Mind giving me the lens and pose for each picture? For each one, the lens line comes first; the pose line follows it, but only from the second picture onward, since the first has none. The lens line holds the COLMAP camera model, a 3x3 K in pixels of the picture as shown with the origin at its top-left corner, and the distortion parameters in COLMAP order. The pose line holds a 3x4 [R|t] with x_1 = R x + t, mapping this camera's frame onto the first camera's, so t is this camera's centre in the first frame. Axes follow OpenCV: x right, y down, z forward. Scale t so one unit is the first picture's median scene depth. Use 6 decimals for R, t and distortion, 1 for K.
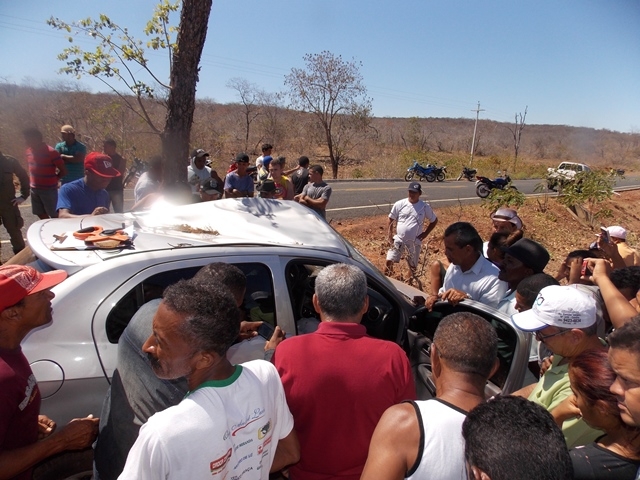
lens RADIAL K [[414.1, 0, 322.7], [0, 414.1, 235.2], [0, 0, 1]] dist [-0.000623, -0.001374]
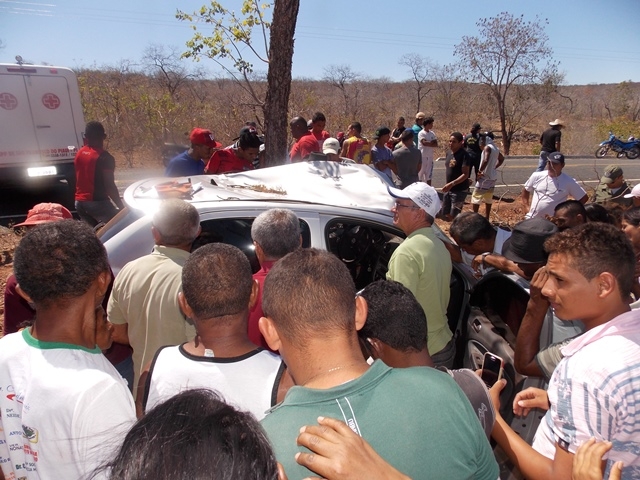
lens RADIAL K [[414.1, 0, 322.7], [0, 414.1, 235.2], [0, 0, 1]] dist [-0.000623, -0.001374]
pose [[0.925377, 0.062500, -0.373860, 0.103116], [-0.043429, 0.997299, 0.059227, 0.015078], [0.376552, -0.038571, 0.925592, 0.011869]]
